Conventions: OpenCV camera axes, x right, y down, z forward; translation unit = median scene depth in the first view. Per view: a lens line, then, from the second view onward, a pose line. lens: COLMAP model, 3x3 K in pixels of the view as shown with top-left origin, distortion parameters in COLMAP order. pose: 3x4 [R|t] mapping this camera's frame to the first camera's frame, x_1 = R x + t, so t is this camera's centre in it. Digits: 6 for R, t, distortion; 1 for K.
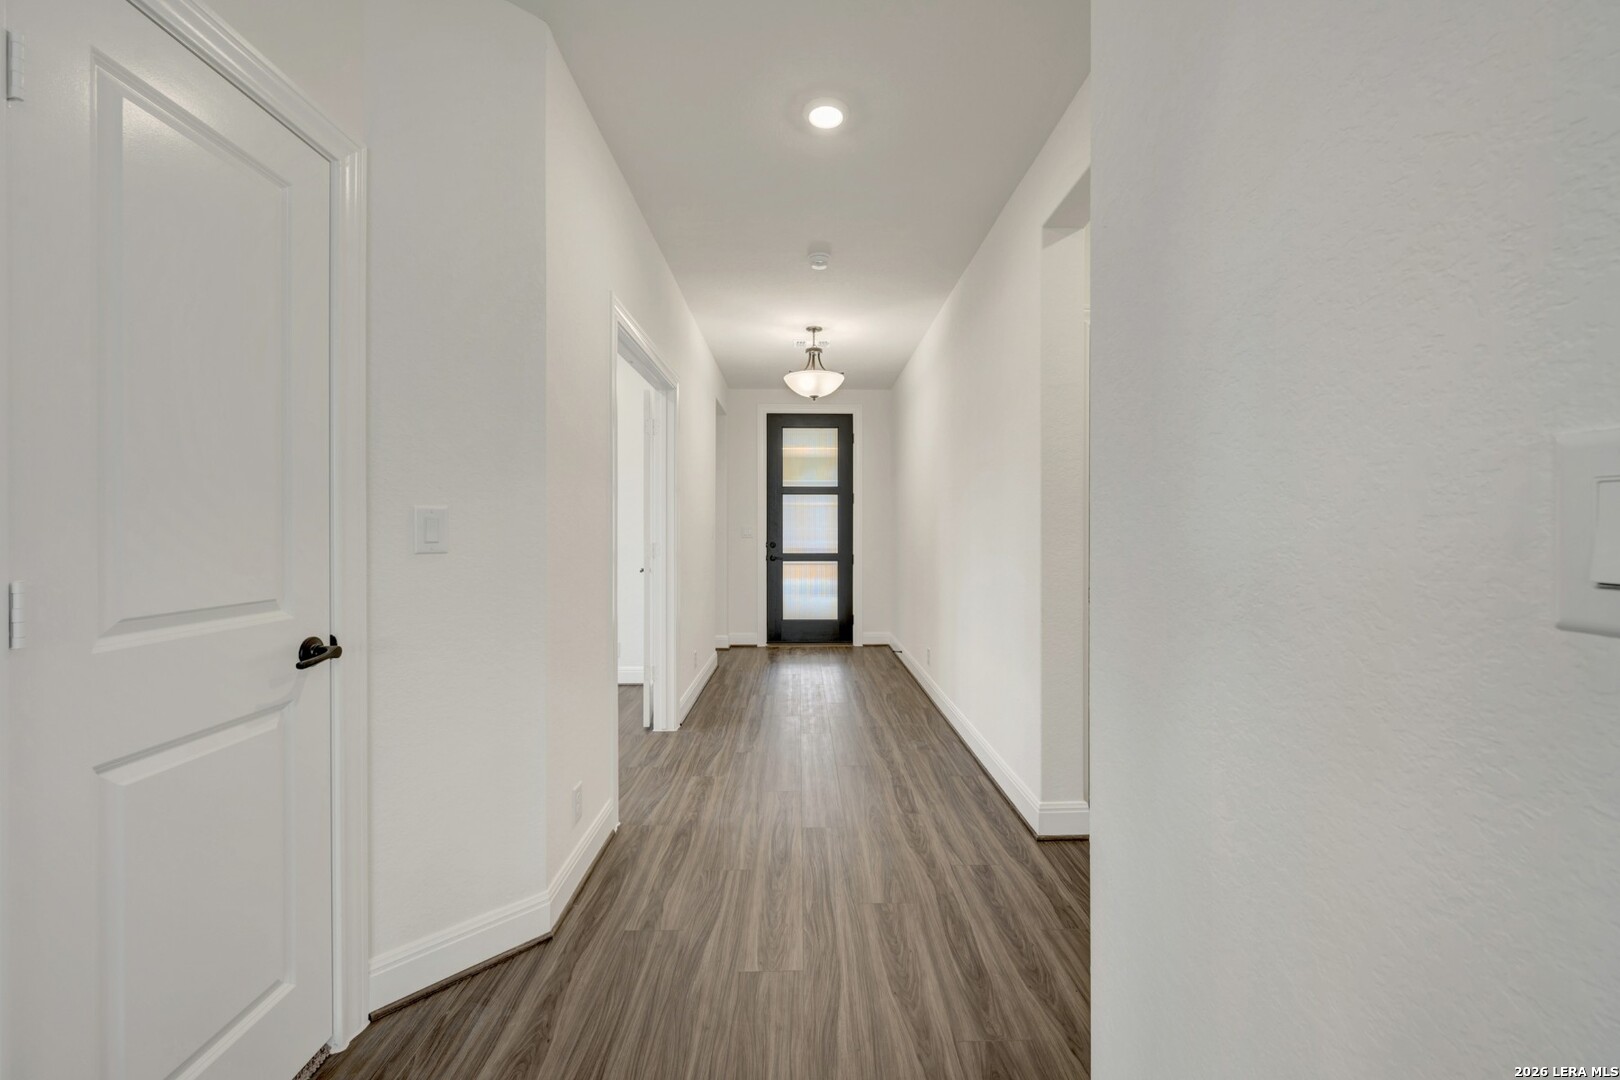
lens RADIAL K [[651.1, 0, 809.7], [0, 651.1, 533.3], [0, 0, 1]] dist [-0.000177, -0.000007]
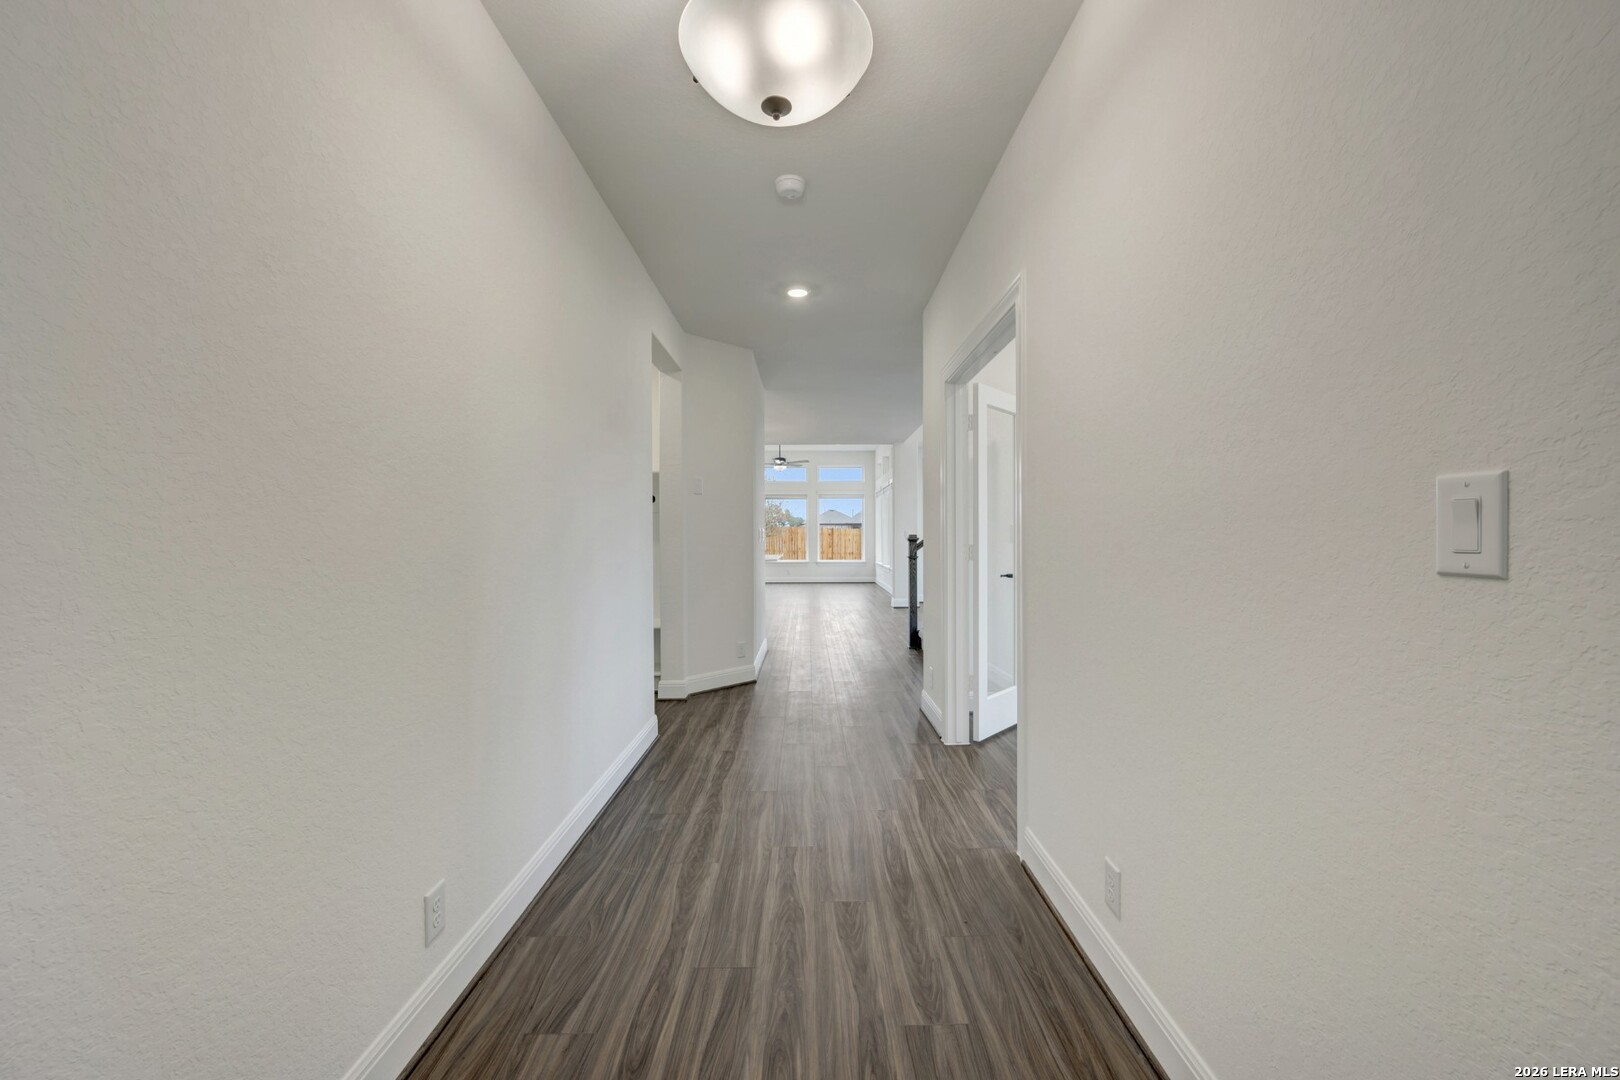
lens RADIAL K [[651.1, 0, 809.7], [0, 651.1, 533.3], [0, 0, 1]] dist [-0.000177, -0.000007]
pose [[-0.999889, 0.000425, 0.014913, -0.018931], [0.000508, 0.999984, 0.005581, -0.009401], [-0.014910, 0.005588, -0.999873, 1.904708]]
